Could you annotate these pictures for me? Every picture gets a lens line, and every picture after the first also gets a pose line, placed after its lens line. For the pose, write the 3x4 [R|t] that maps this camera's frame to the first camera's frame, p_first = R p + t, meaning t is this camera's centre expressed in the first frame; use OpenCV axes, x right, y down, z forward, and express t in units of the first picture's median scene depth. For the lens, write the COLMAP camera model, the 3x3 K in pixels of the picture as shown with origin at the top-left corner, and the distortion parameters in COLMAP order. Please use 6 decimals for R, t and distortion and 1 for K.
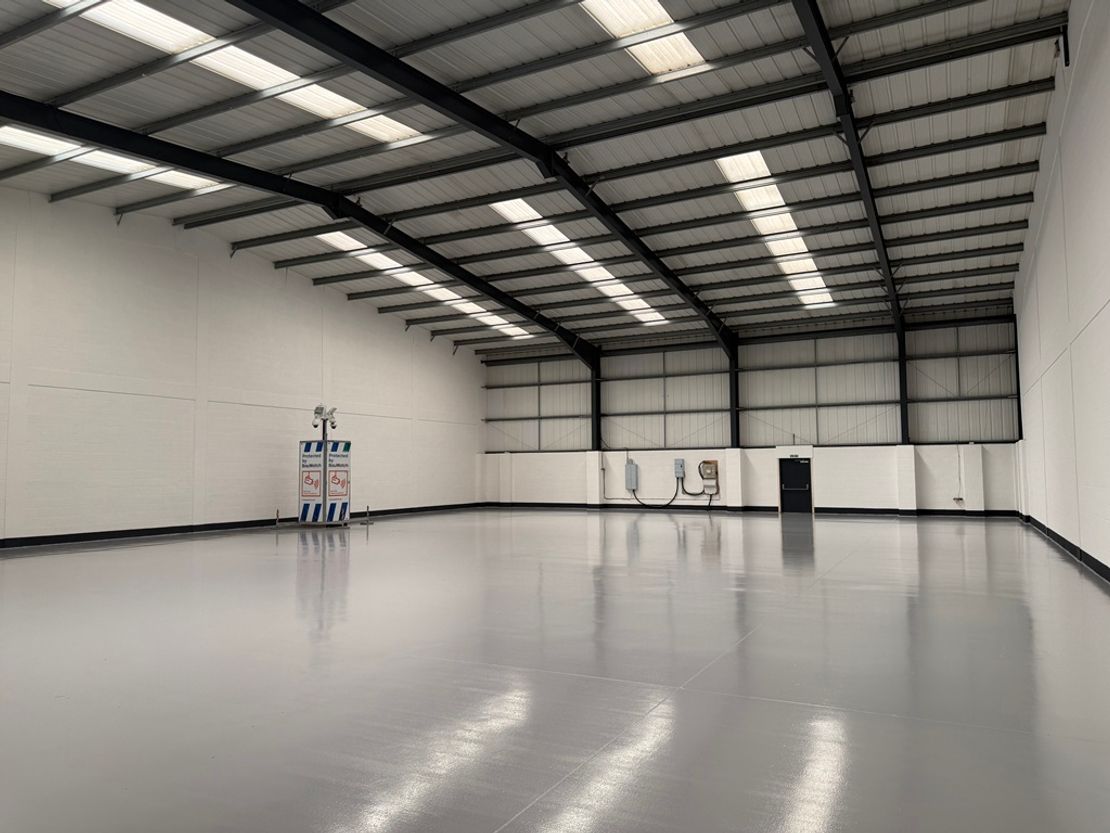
lens RADIAL K [[769.3, 0, 562.4], [0, 769.3, 389.9], [0, 0, 1]] dist [0.046050, -0.001891]
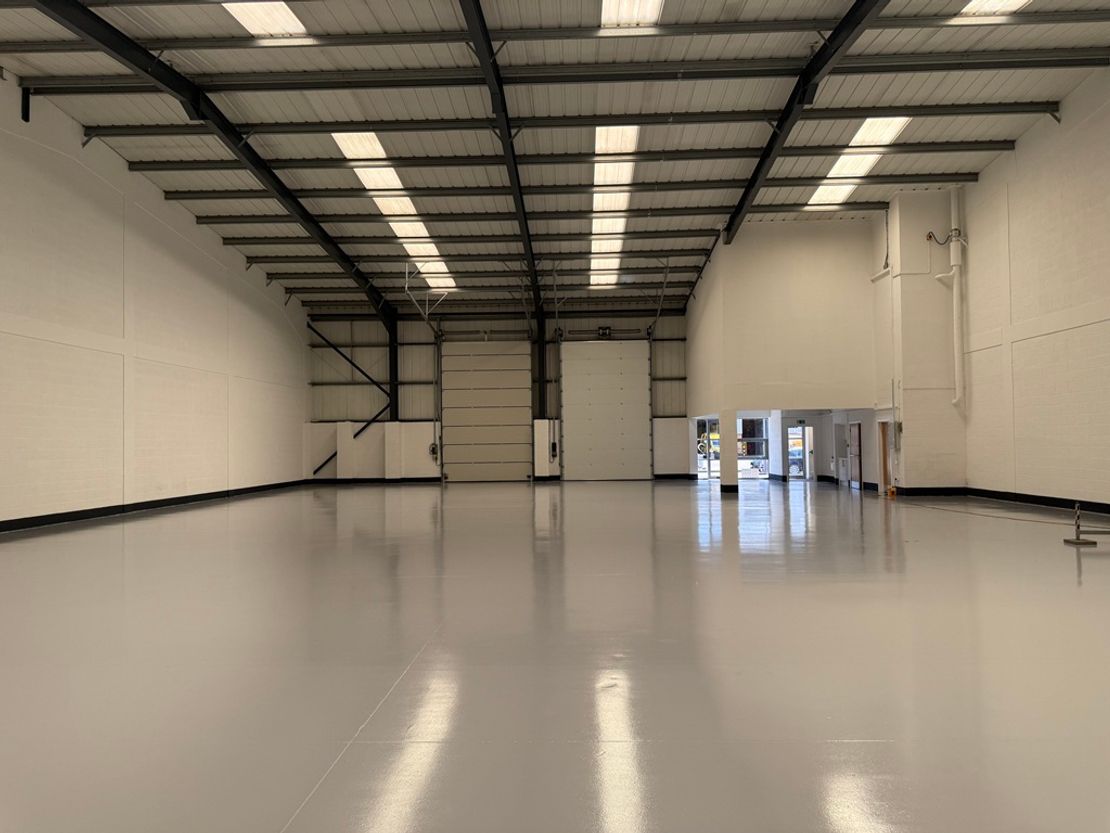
lens RADIAL K [[765.2, 0, 422.4], [0, 765.2, 381.4], [0, 0, 1]] dist [0.001535, -0.000440]
pose [[0.909947, 0.041194, 0.412673, -0.542097], [-0.049517, 0.998728, 0.009490, 0.037048], [-0.411757, -0.029070, 0.910830, 0.268695]]
